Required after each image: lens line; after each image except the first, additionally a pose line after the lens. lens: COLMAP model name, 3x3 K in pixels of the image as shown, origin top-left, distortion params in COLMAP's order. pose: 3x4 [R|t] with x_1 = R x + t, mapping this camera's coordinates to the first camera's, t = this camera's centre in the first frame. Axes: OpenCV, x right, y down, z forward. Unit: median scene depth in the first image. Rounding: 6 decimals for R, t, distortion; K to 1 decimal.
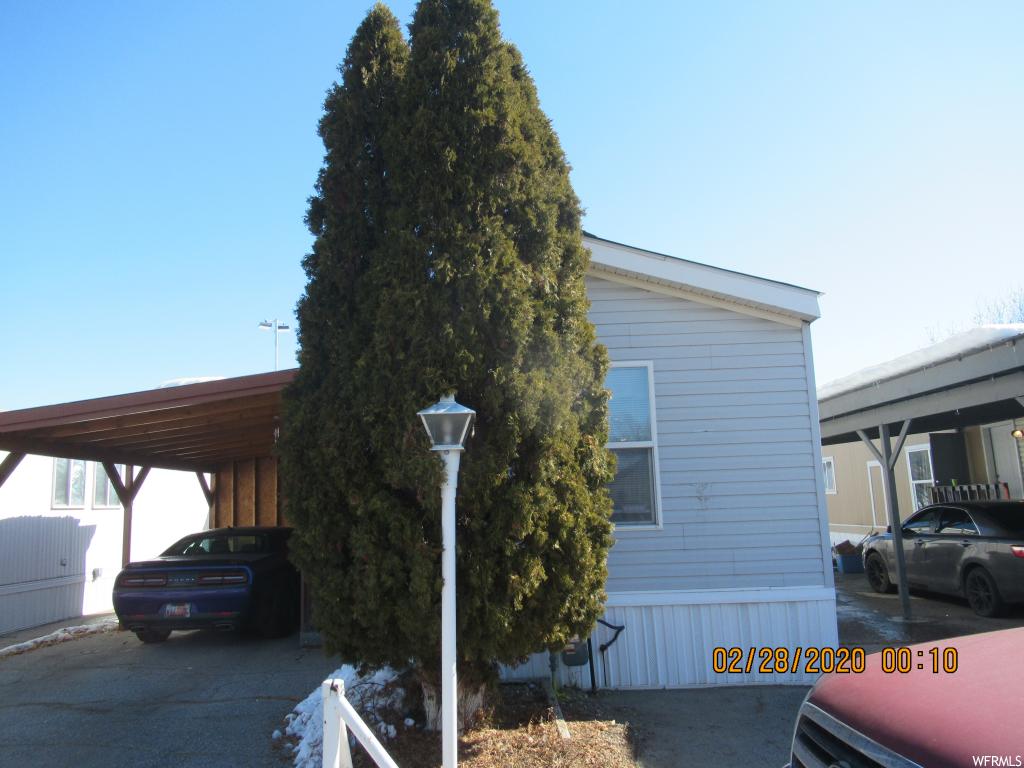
lens RADIAL K [[733.9, 0, 516.9], [0, 733.9, 384.3], [0, 0, 1]] dist [-0.027428, 0.002276]
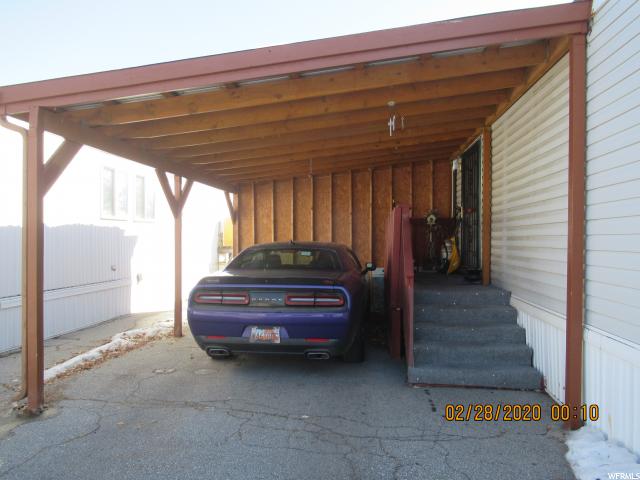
lens RADIAL K [[458.7, 0, 317.7], [0, 458.7, 241.6], [0, 0, 1]] dist [-0.027428, 0.002276]
pose [[0.995521, 0.041825, -0.084784, -0.295533], [-0.026383, 0.984094, 0.175681, 0.087685], [0.090783, -0.172657, 0.980789, 0.405339]]
